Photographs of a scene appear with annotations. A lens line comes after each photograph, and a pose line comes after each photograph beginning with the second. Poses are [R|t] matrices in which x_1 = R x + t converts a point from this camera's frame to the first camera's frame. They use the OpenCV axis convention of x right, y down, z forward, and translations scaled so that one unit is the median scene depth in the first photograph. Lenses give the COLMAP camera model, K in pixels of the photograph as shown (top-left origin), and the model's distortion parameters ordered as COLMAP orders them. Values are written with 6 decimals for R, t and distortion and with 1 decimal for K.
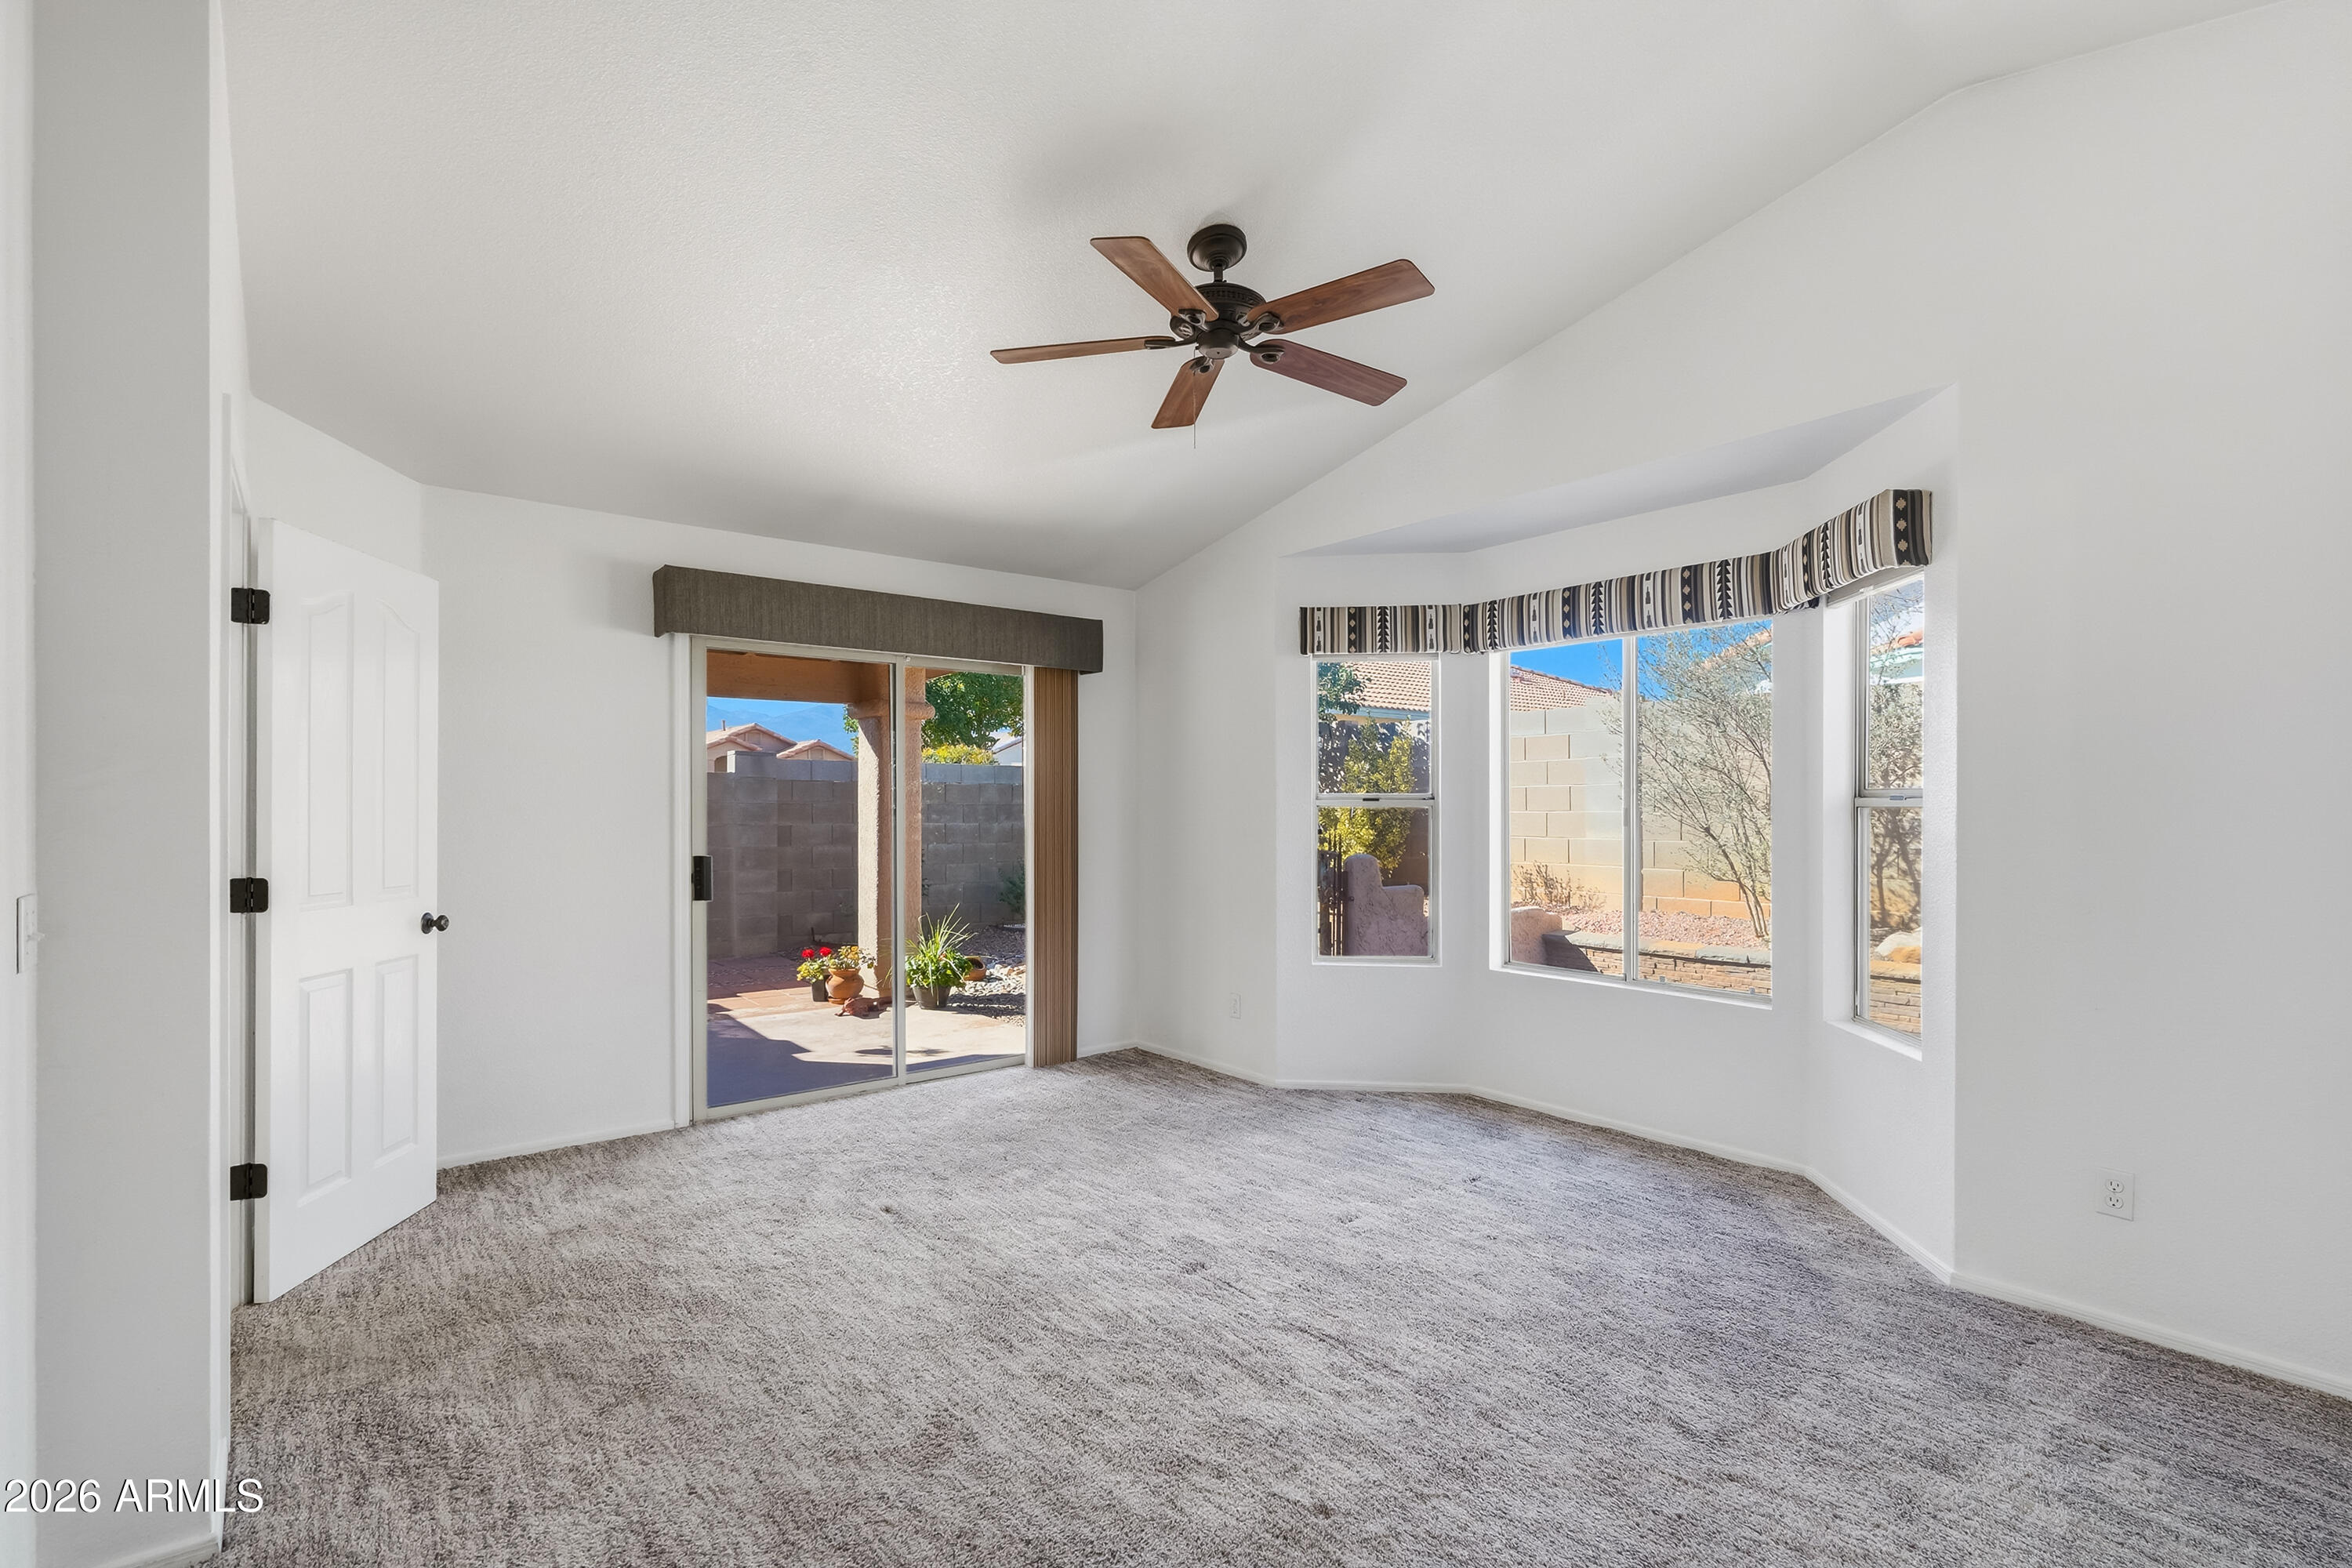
lens RADIAL K [[1085.6, 0, 1187.9], [0, 1085.6, 787.5], [0, 0, 1]] dist [-0.008234, 0.004512]
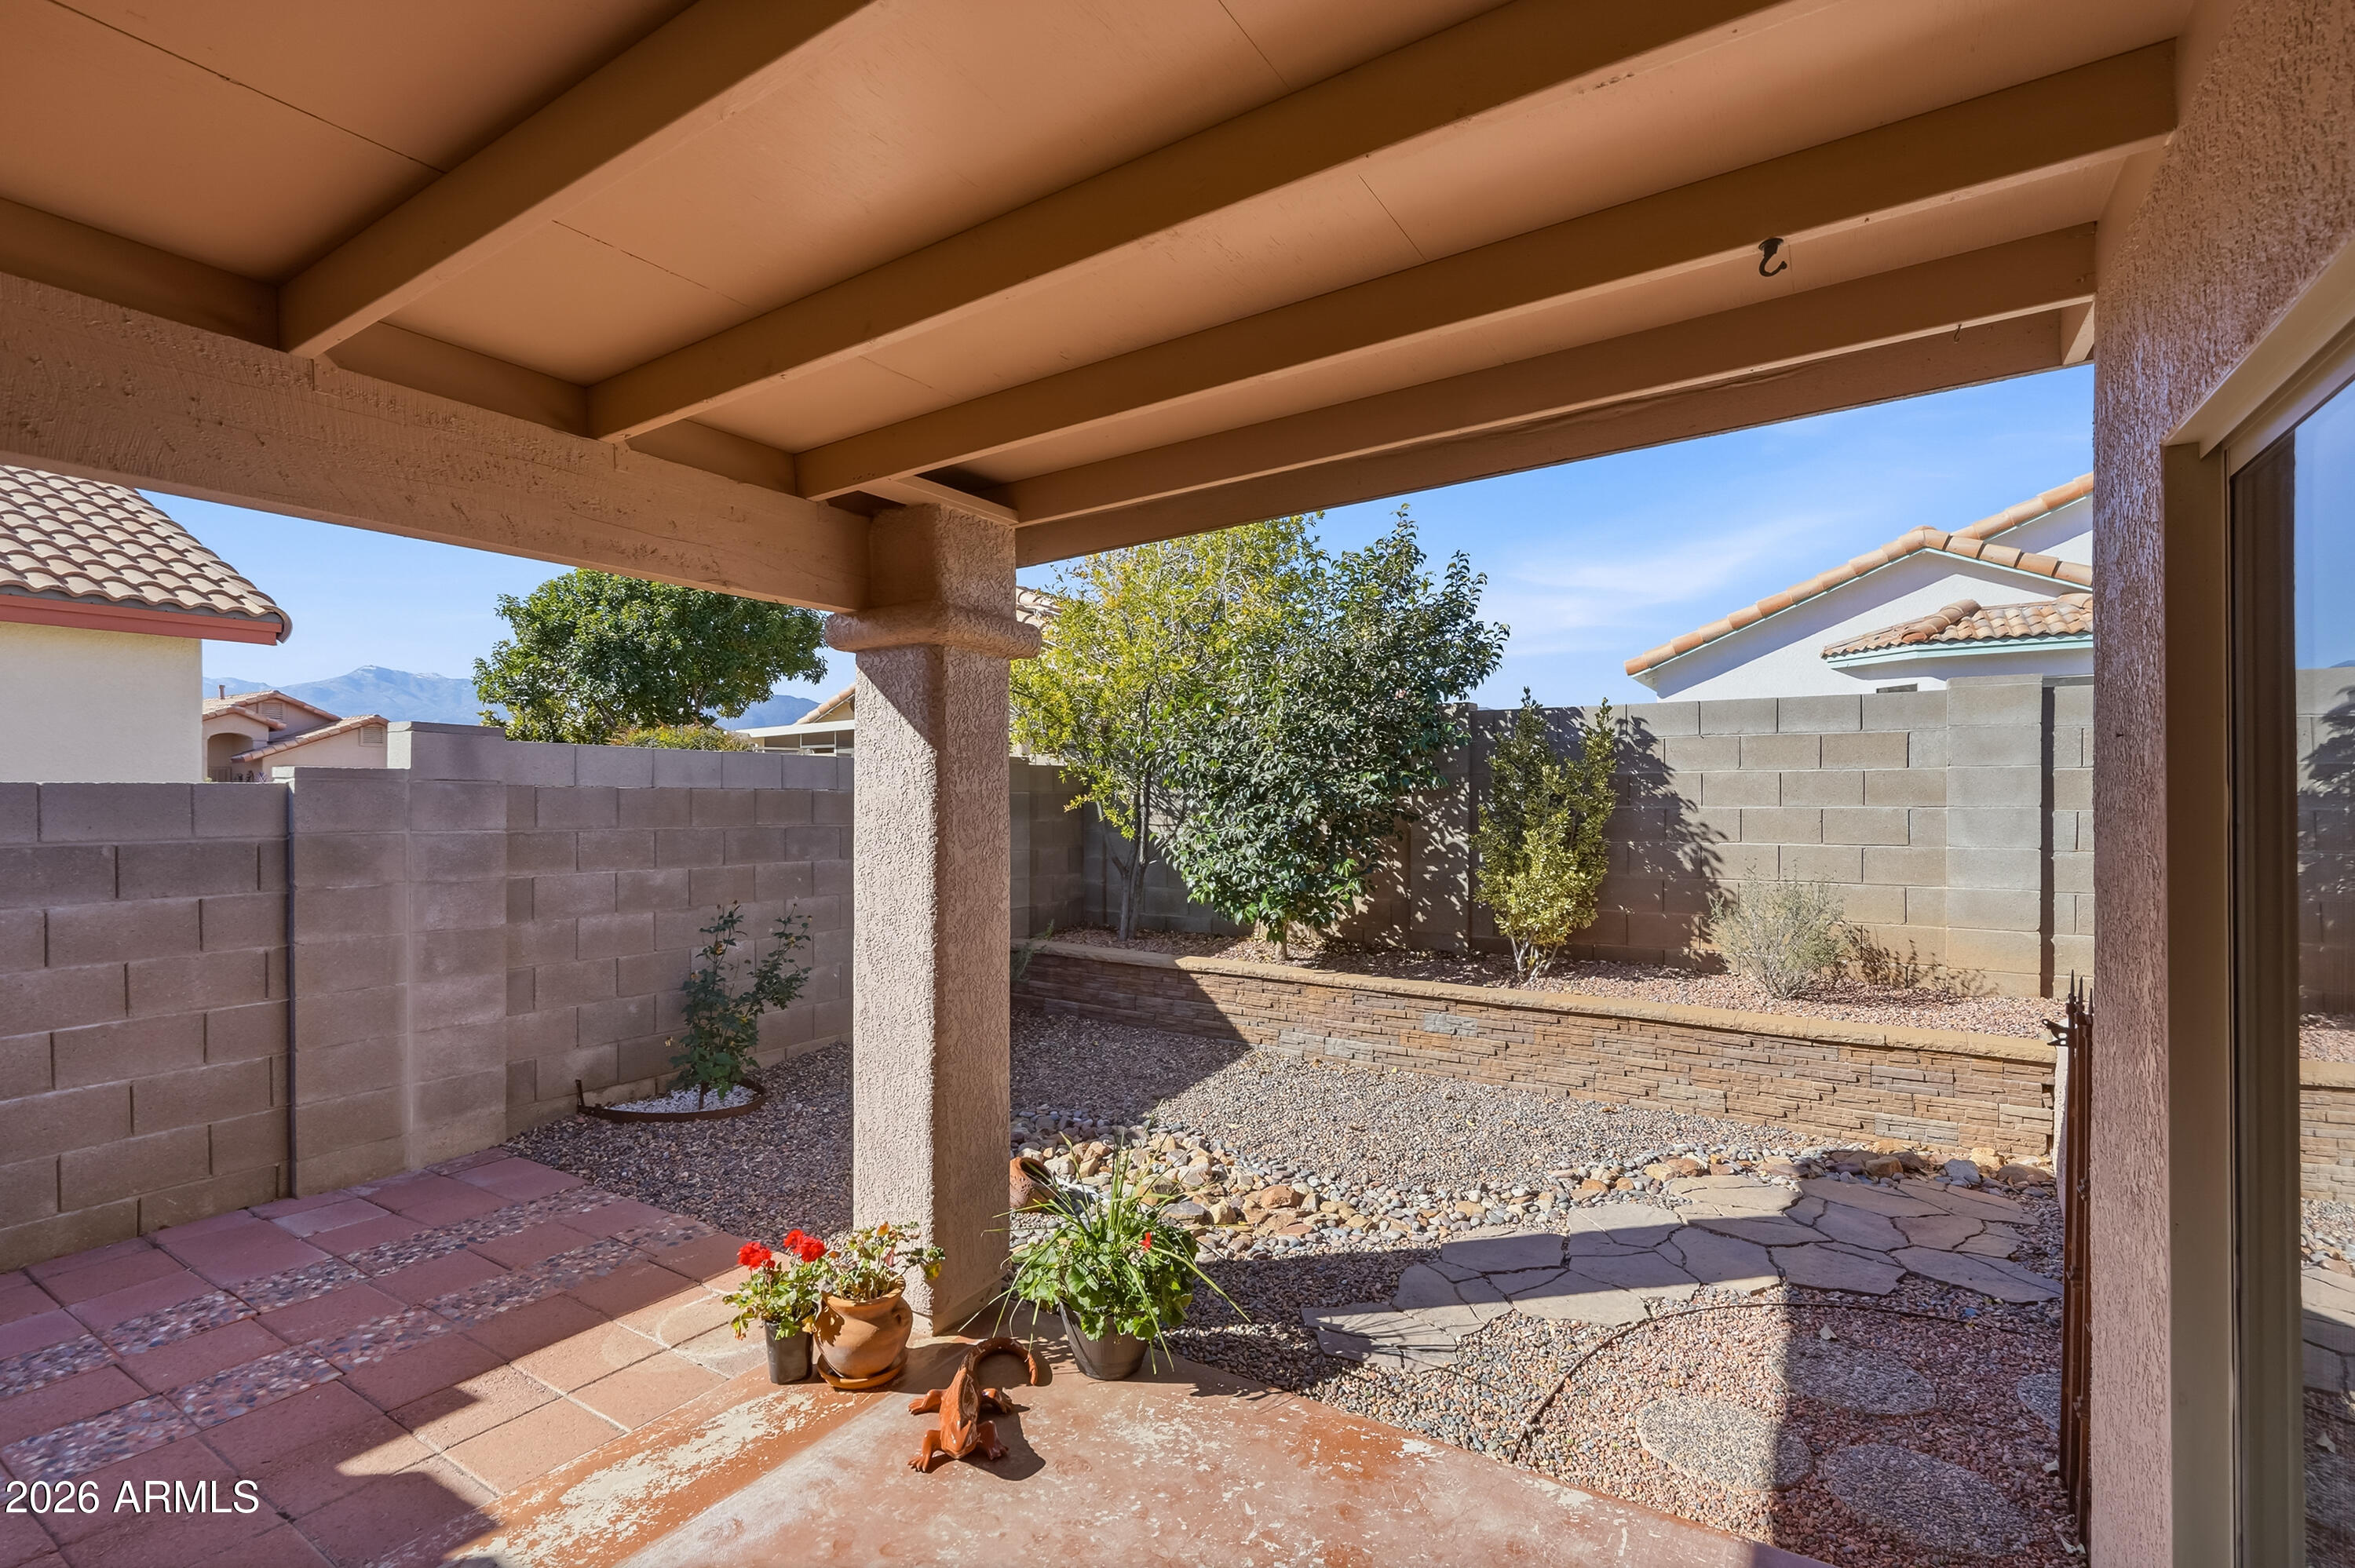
lens RADIAL K [[1086.8, 0, 1168.0], [0, 1086.8, 788.0], [0, 0, 1]] dist [-0.008234, 0.004512]
pose [[0.947745, 0.008543, 0.318914, -0.255743], [-0.010795, 0.999928, 0.005293, -0.011640], [-0.318846, -0.008459, 0.947769, 0.452271]]
